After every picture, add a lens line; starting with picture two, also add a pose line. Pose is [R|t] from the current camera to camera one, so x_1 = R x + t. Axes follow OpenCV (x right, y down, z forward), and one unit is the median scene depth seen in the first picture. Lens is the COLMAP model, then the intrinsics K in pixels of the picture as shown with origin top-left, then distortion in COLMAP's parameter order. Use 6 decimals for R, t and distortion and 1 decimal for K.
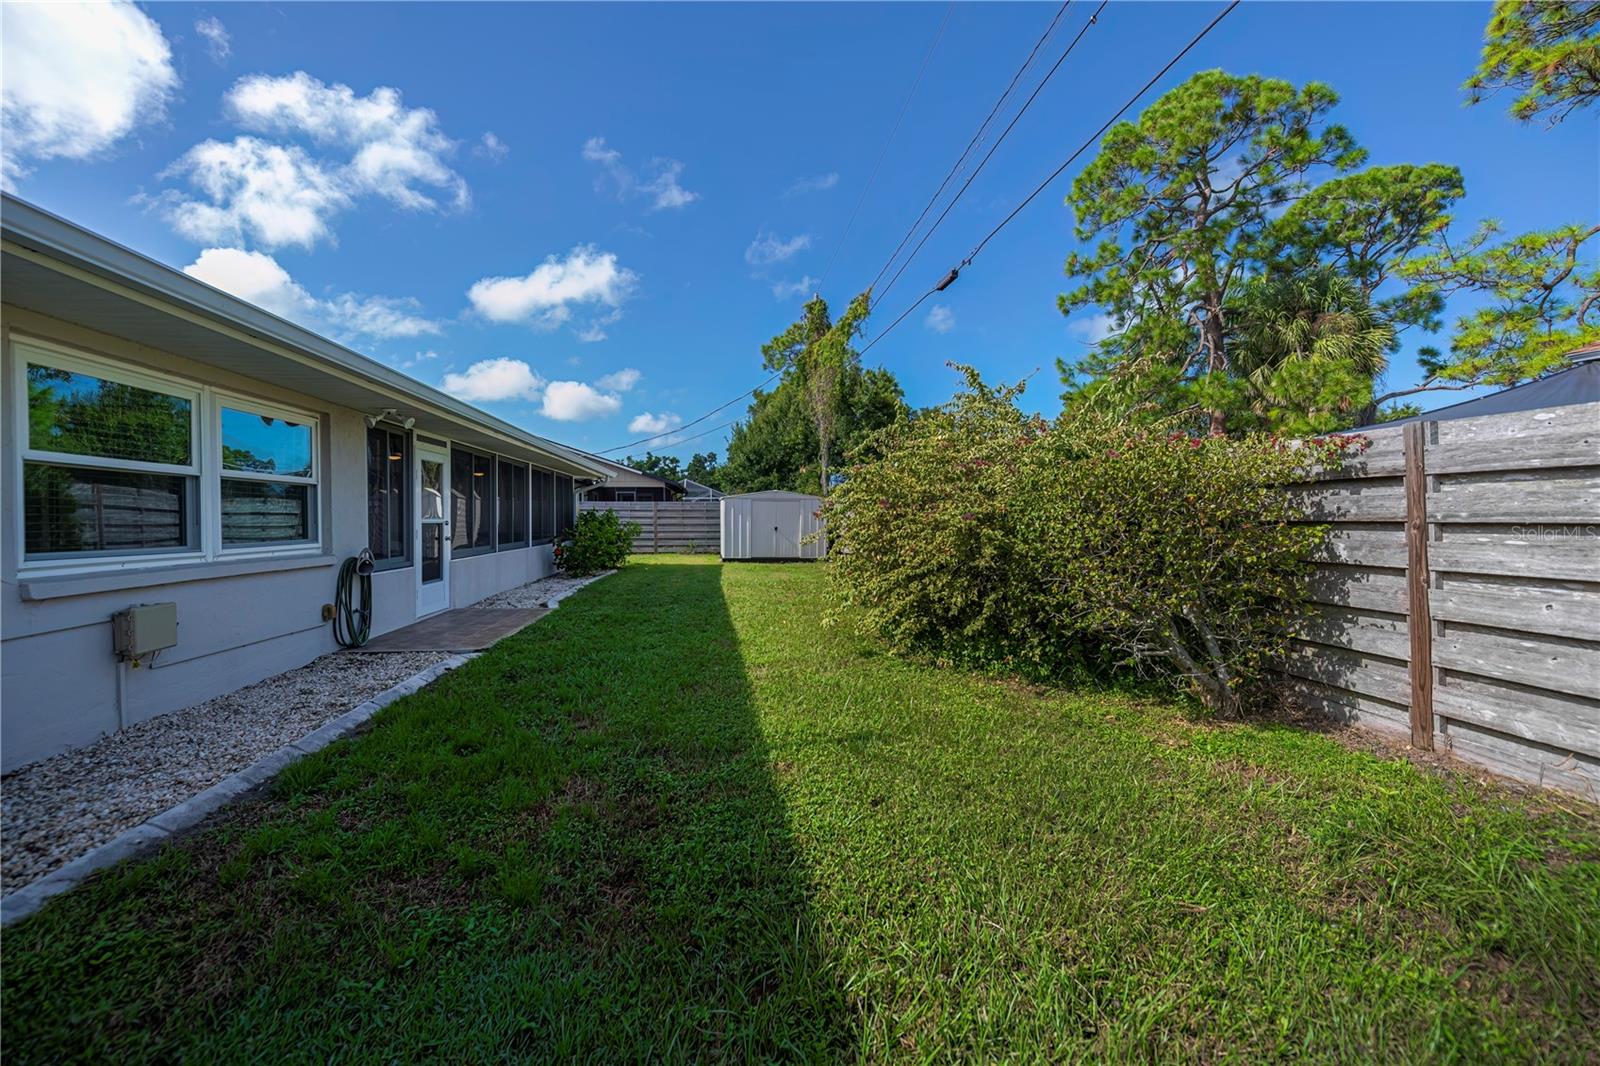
lens RADIAL K [[663.3, 0, 810.1], [0, 663.3, 488.2], [0, 0, 1]] dist [-0.017894, 0.003671]
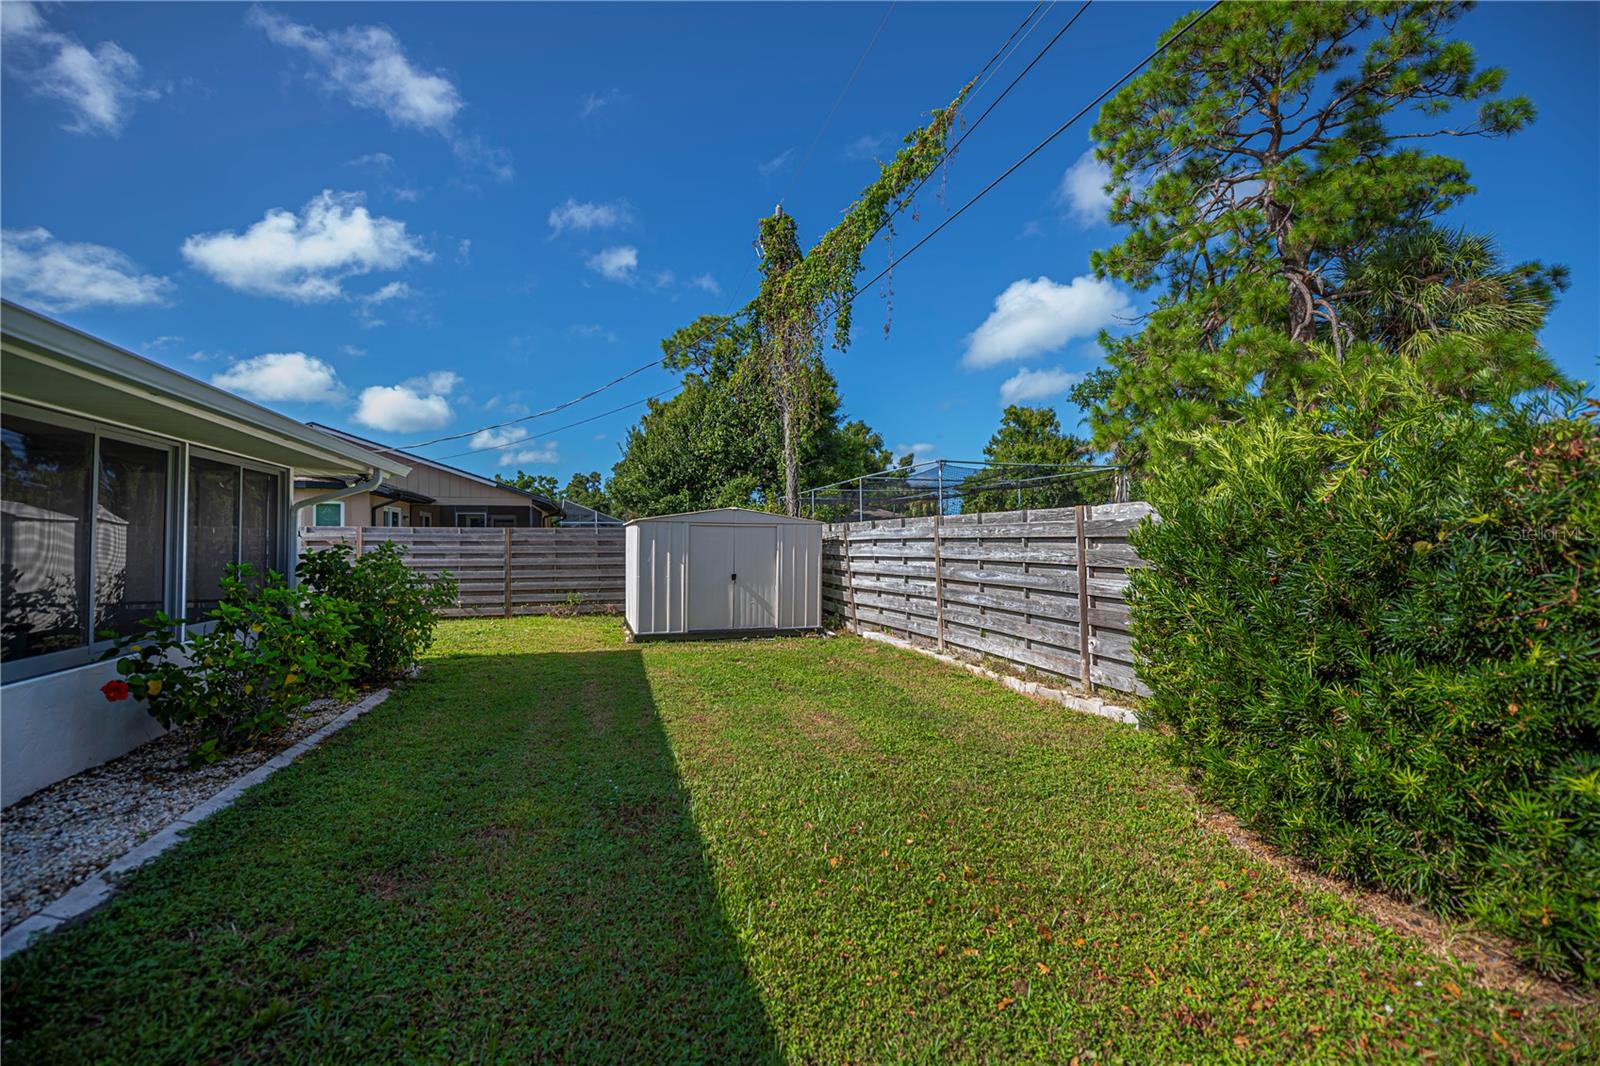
lens RADIAL K [[663.3, 0, 830.4], [0, 663.3, 514.6], [0, 0, 1]] dist [-0.017894, 0.003671]
pose [[0.980792, 0.004257, 0.195010, -0.113121], [-0.004722, 0.999987, 0.001922, 0.010308], [-0.194999, -0.002806, 0.980799, 0.620714]]
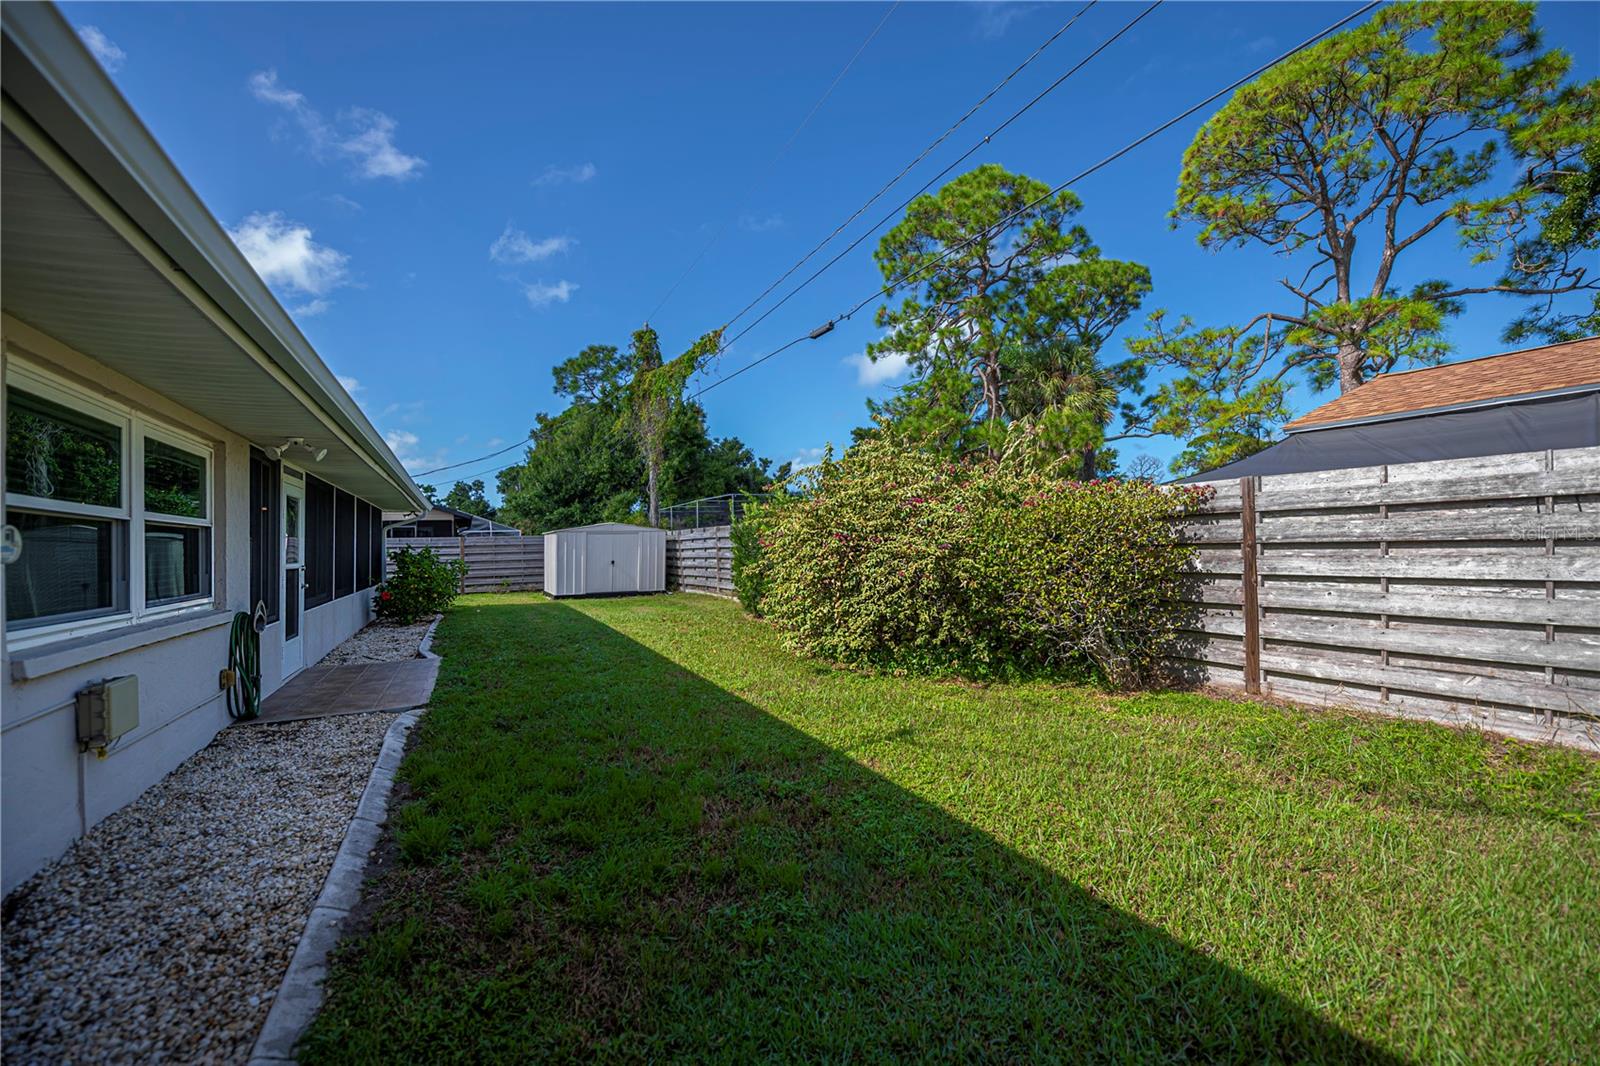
lens RADIAL K [[663.3, 0, 830.5], [0, 663.3, 510.3], [0, 0, 1]] dist [-0.017894, 0.003671]
pose [[0.938154, -0.006420, 0.346160, -0.122698], [0.009981, 0.999914, -0.008504, -0.004845], [-0.346075, 0.011433, 0.938137, -0.021587]]
